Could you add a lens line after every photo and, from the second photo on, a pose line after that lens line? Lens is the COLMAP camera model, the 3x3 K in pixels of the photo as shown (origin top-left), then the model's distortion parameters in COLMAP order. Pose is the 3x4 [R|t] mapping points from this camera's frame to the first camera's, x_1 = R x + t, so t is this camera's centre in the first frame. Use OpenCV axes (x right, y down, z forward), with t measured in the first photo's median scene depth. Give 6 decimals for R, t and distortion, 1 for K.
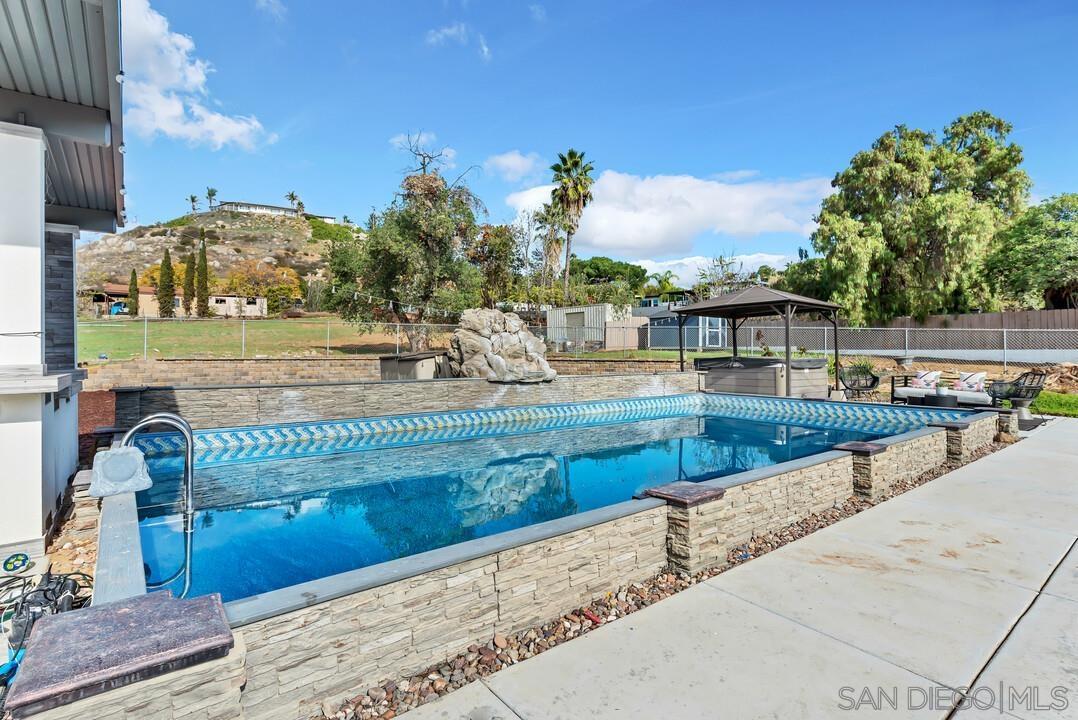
lens RADIAL K [[528.8, 0, 540.9], [0, 528.8, 352.7], [0, 0, 1]] dist [0.000837, 0.000498]
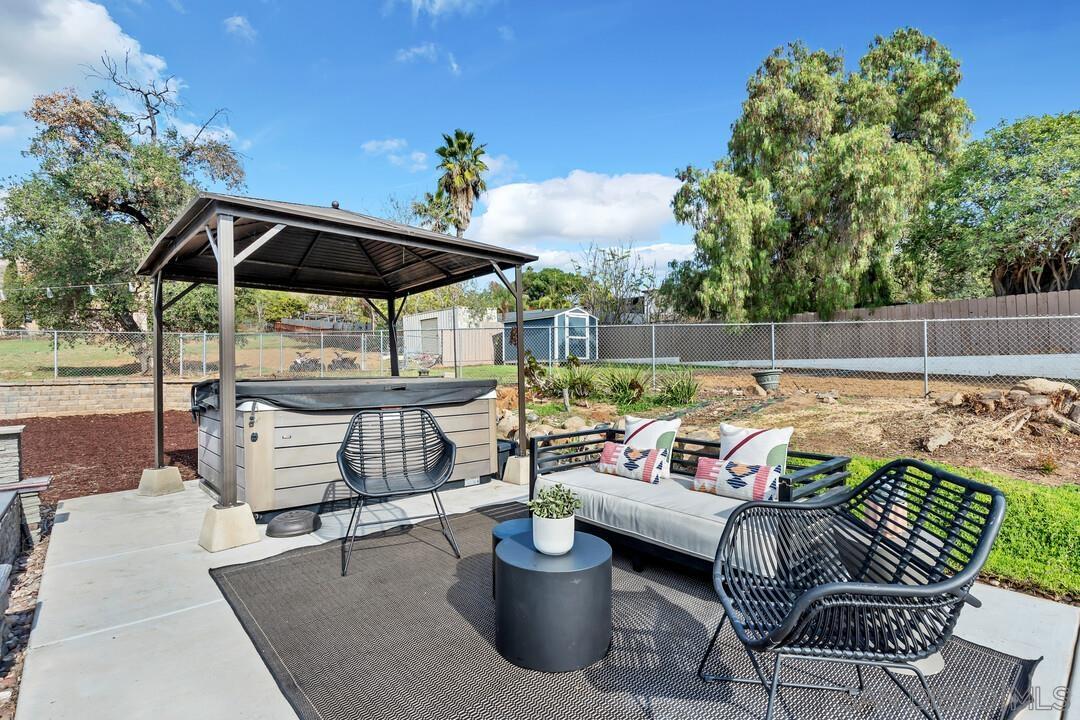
lens RADIAL K [[525.5, 0, 542.8], [0, 525.5, 371.1], [0, 0, 1]] dist [0.004049, 0.000396]
pose [[0.998544, -0.015529, 0.051666, 0.314965], [0.015281, 0.999870, 0.005192, 0.001408], [-0.051740, -0.004395, 0.998651, 0.329283]]
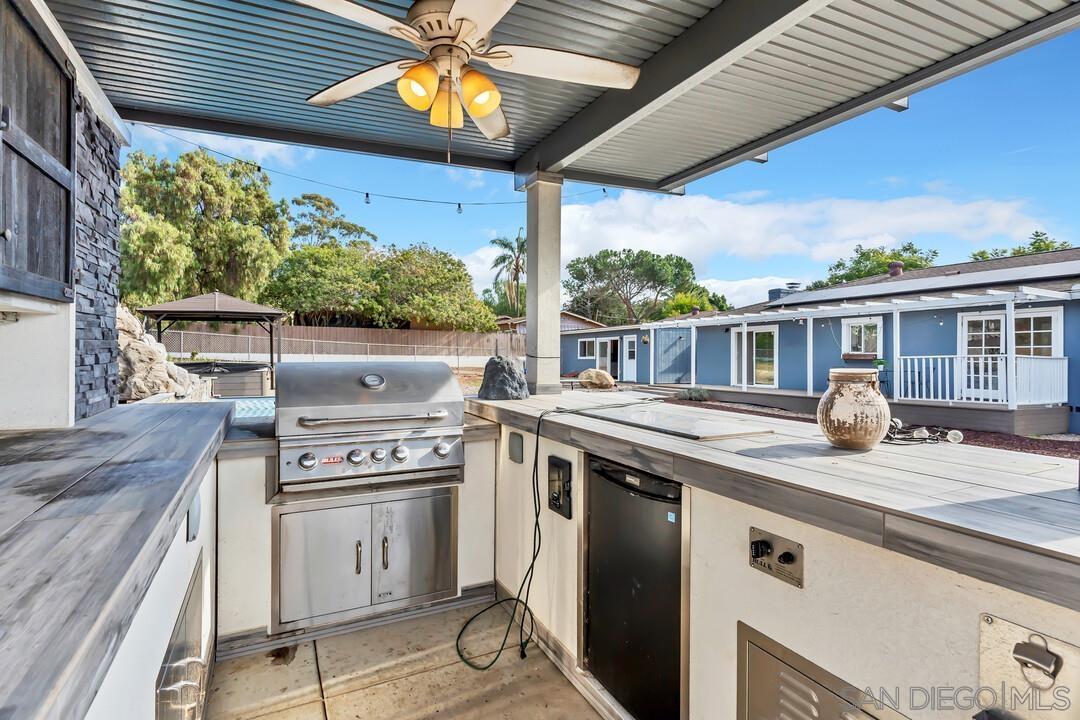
lens RADIAL K [[529.8, 0, 541.9], [0, 529.8, 352.7], [0, 0, 1]] dist [0.000837, 0.000498]
pose [[0.186521, 0.010930, 0.982390, -0.279365], [-0.010899, 0.999900, -0.009056, -0.004230], [-0.982391, -0.009018, 0.186621, 0.107807]]
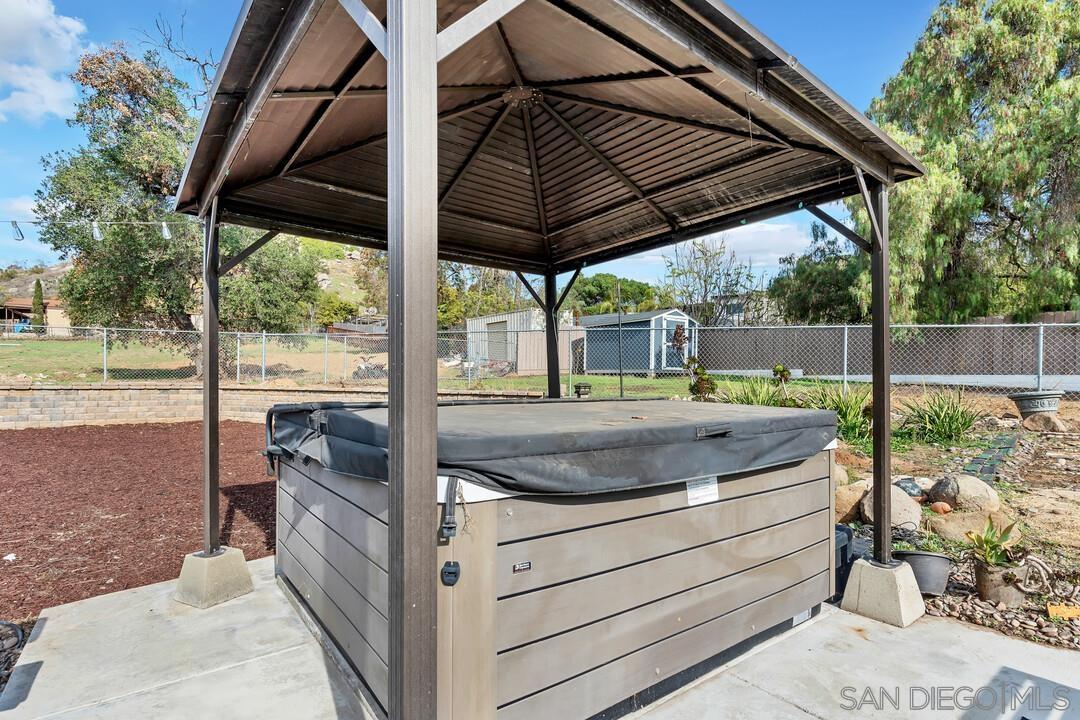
lens RADIAL K [[536.0, 0, 541.2], [0, 536.0, 389.2], [0, 0, 1]] dist [0.003703, 0.001172]
pose [[0.999468, 0.003438, -0.032422, 0.242752], [-0.002745, 0.999767, 0.021394, -0.001242], [0.032488, -0.021293, 0.999245, 0.441235]]
